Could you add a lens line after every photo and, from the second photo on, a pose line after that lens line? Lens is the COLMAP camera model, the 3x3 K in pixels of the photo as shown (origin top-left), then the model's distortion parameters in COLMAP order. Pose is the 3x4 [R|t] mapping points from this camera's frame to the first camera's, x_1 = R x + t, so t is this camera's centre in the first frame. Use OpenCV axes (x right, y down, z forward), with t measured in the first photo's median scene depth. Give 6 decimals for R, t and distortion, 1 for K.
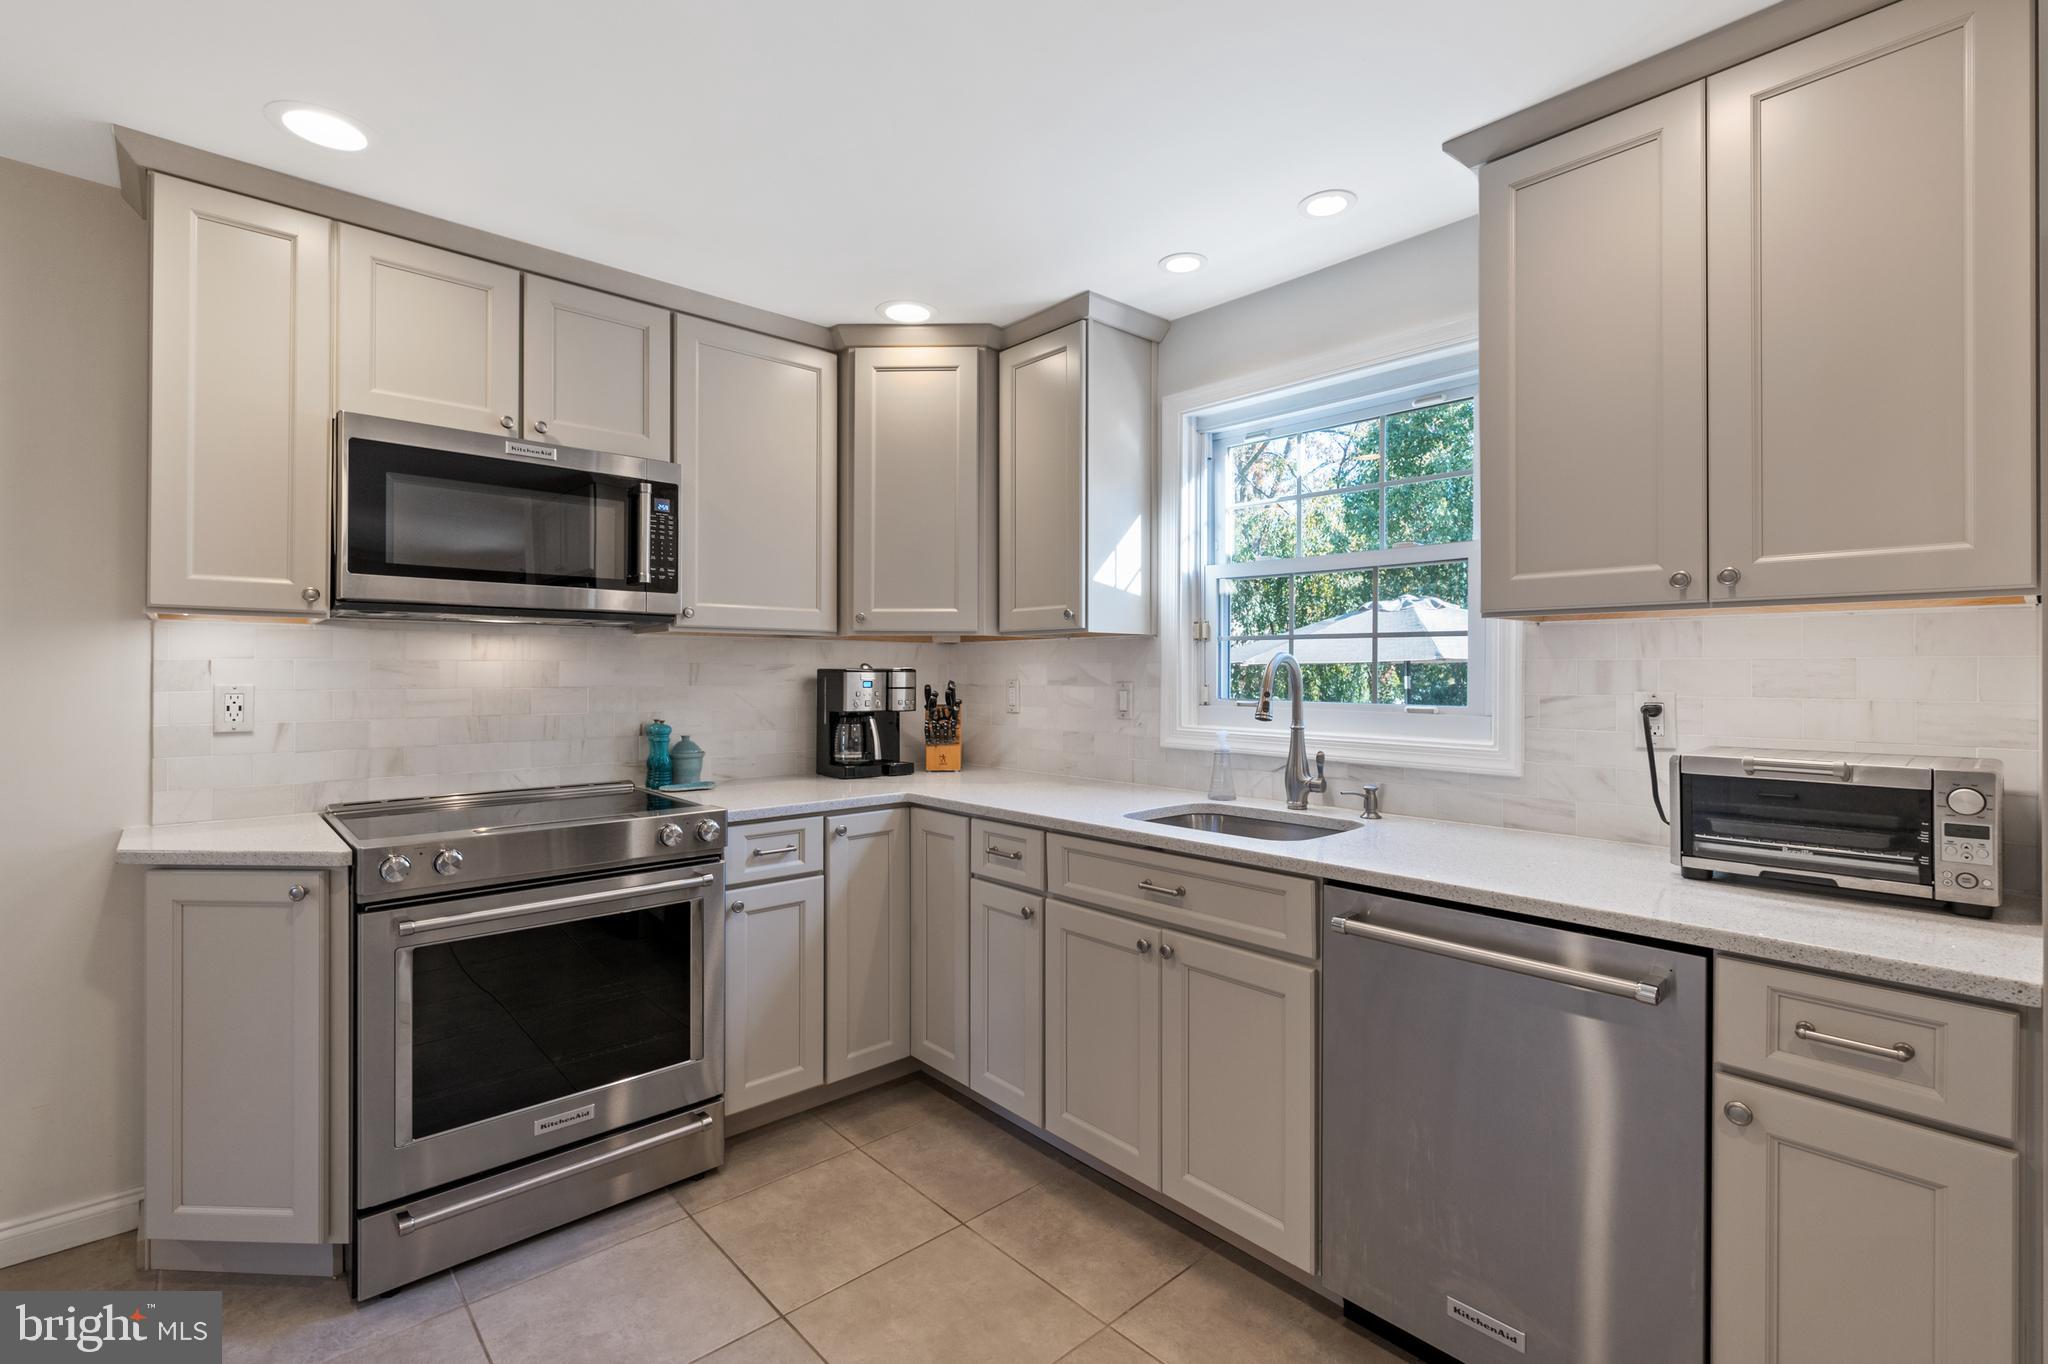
lens RADIAL K [[914.9, 0, 1025.4], [0, 914.9, 671.3], [0, 0, 1]] dist [-0.000597, 0.000073]
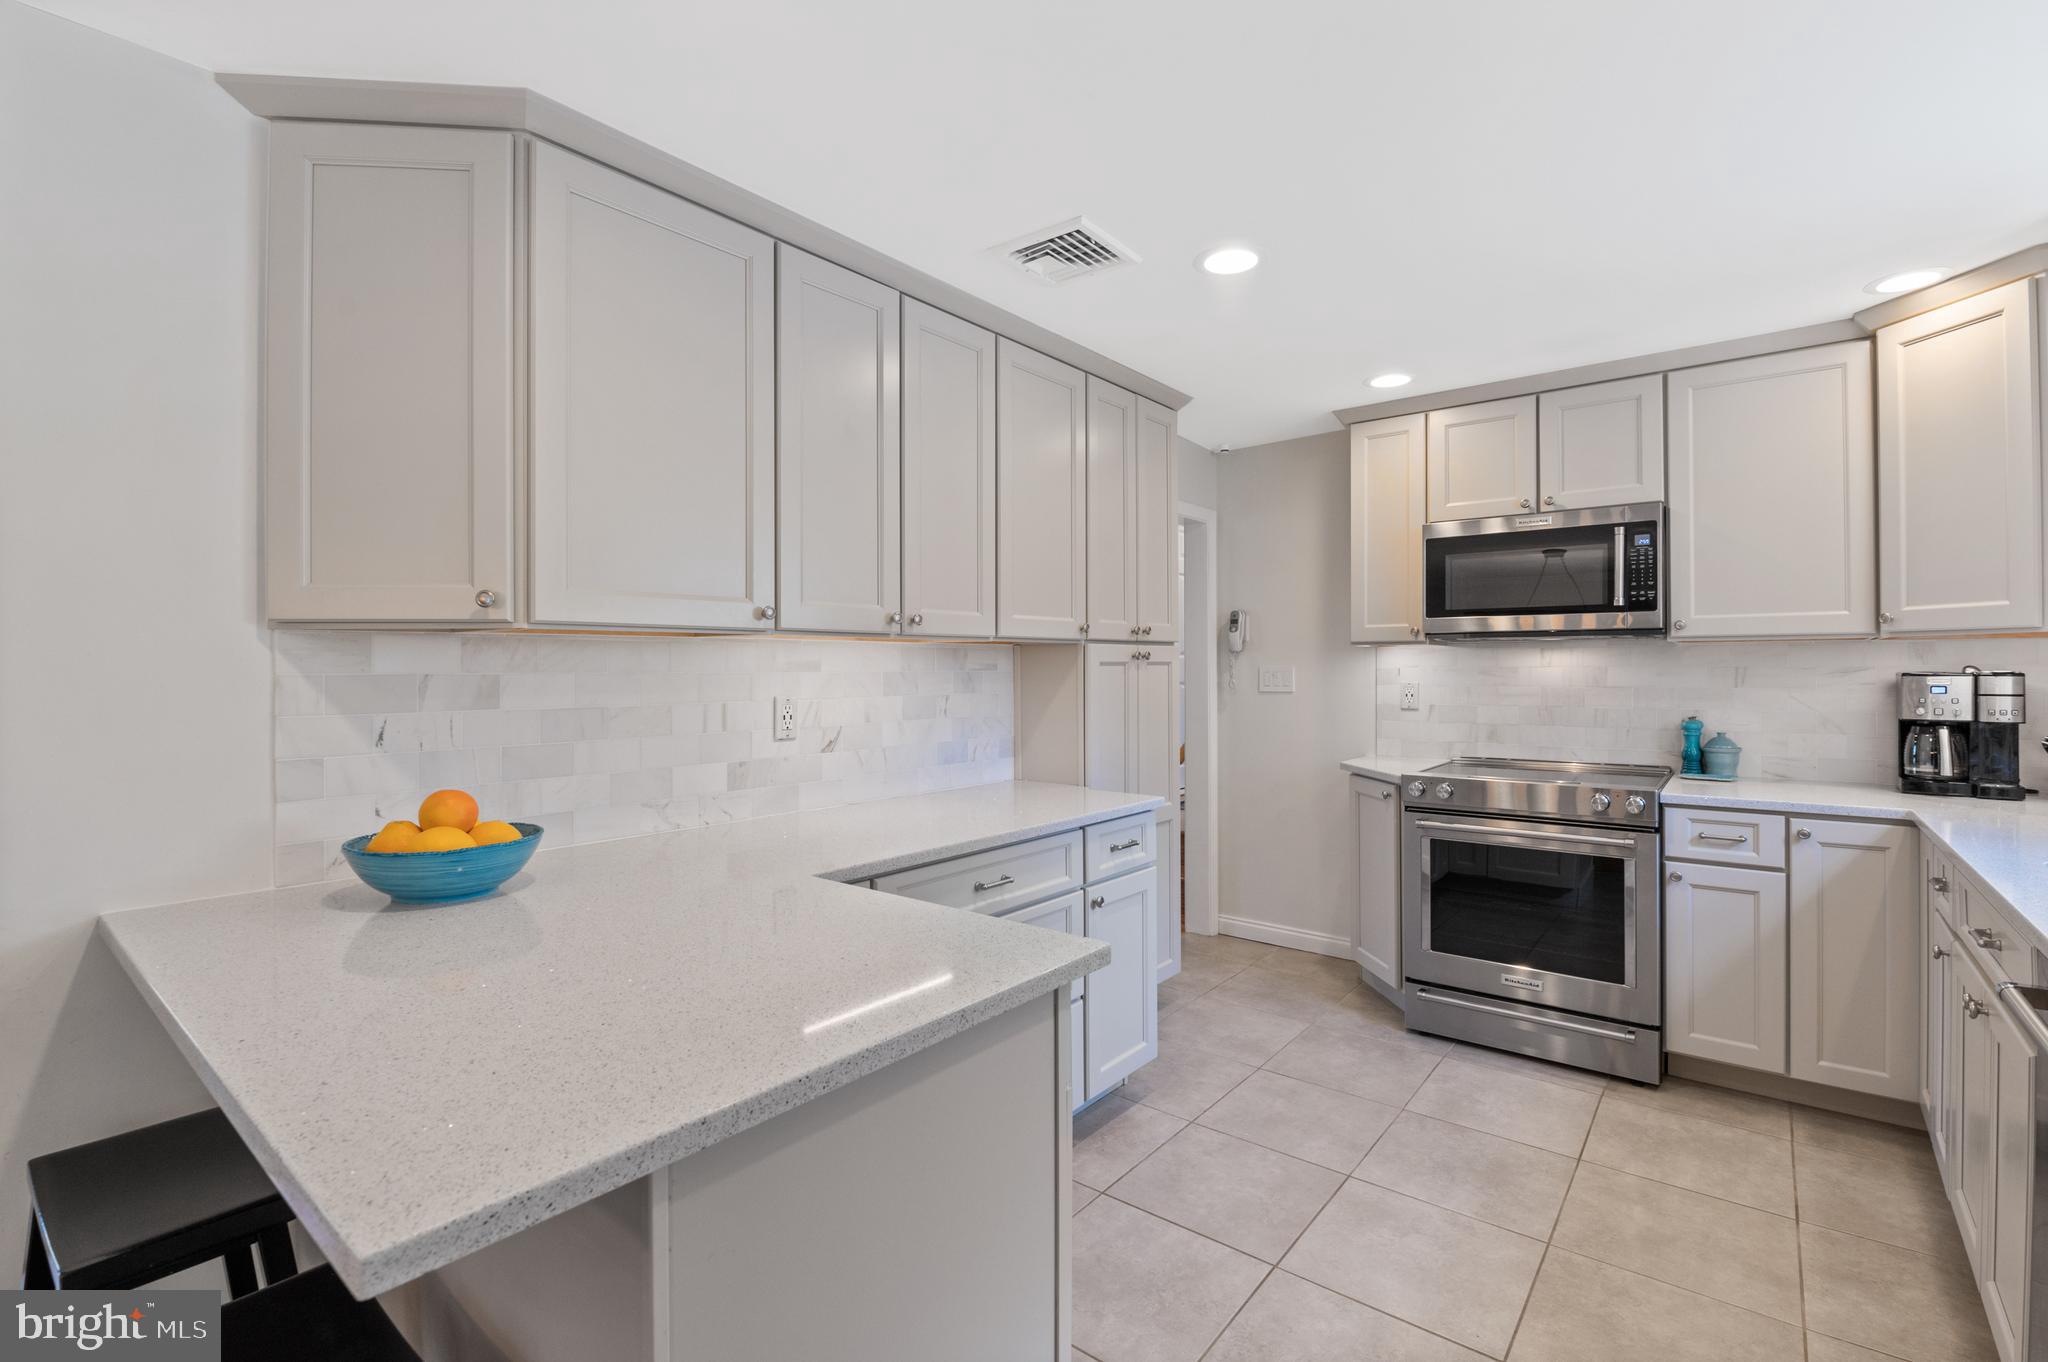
lens RADIAL K [[904.7, 0, 1043.1], [0, 904.7, 668.6], [0, 0, 1]] dist [-0.022079, -0.000206]
pose [[0.163748, -0.000923, -0.986502, 0.680597], [0.004199, 0.999991, -0.000239, -0.012731], [0.986493, -0.004103, 0.163751, 0.010698]]
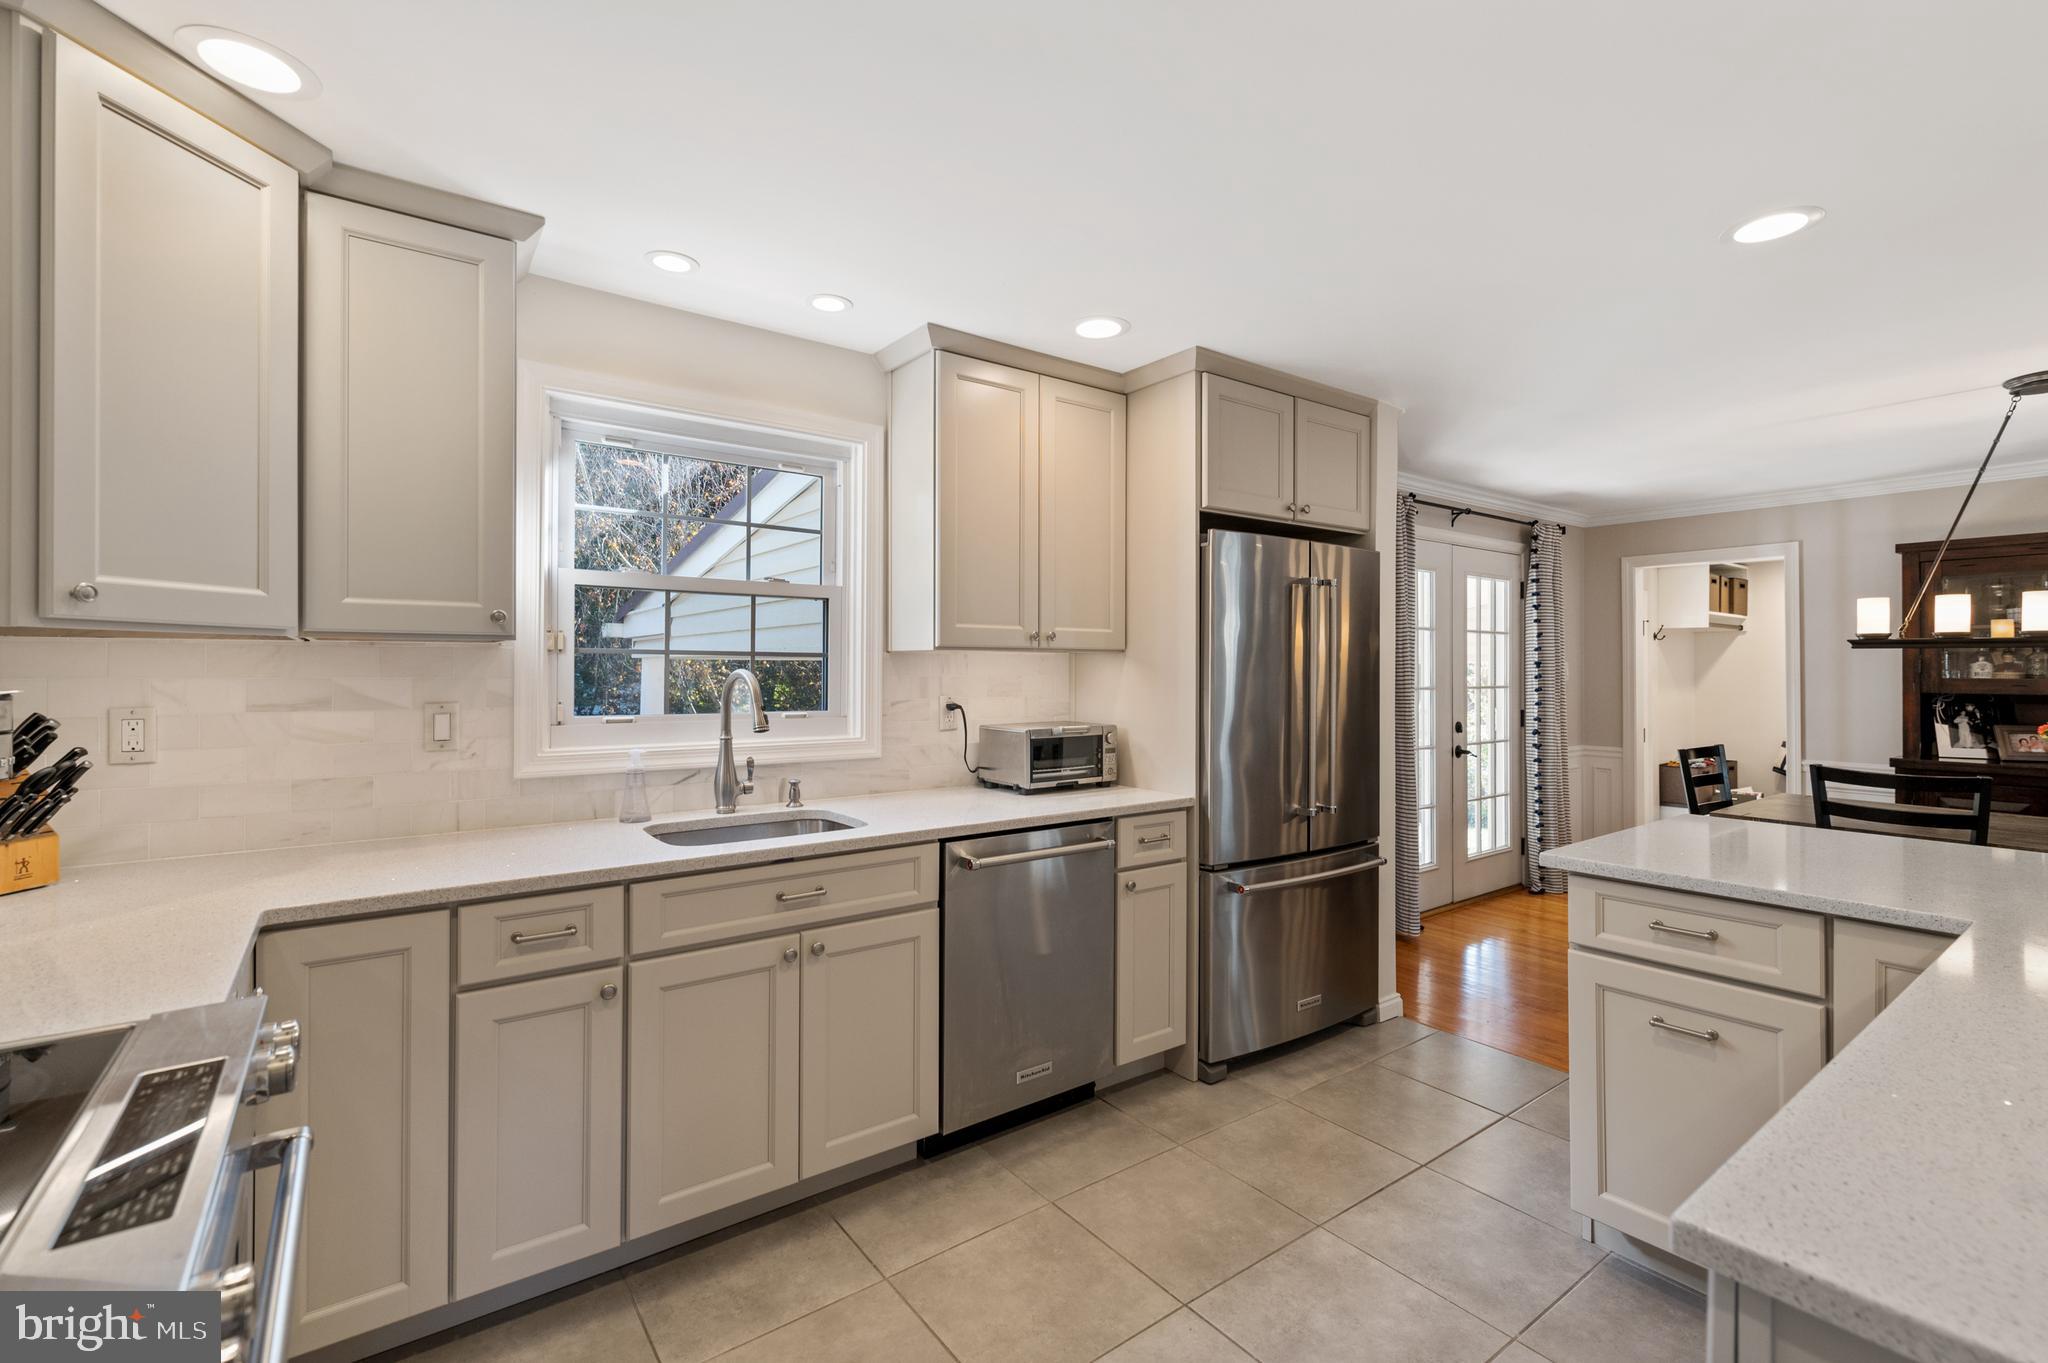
lens RADIAL K [[914.9, 0, 1025.4], [0, 914.9, 670.8], [0, 0, 1]] dist [-0.000597, 0.000073]
pose [[0.099716, -0.003414, 0.995010, -0.747218], [-0.001158, 0.999993, 0.003547, -0.022544], [-0.995015, -0.001506, 0.099711, 0.538707]]
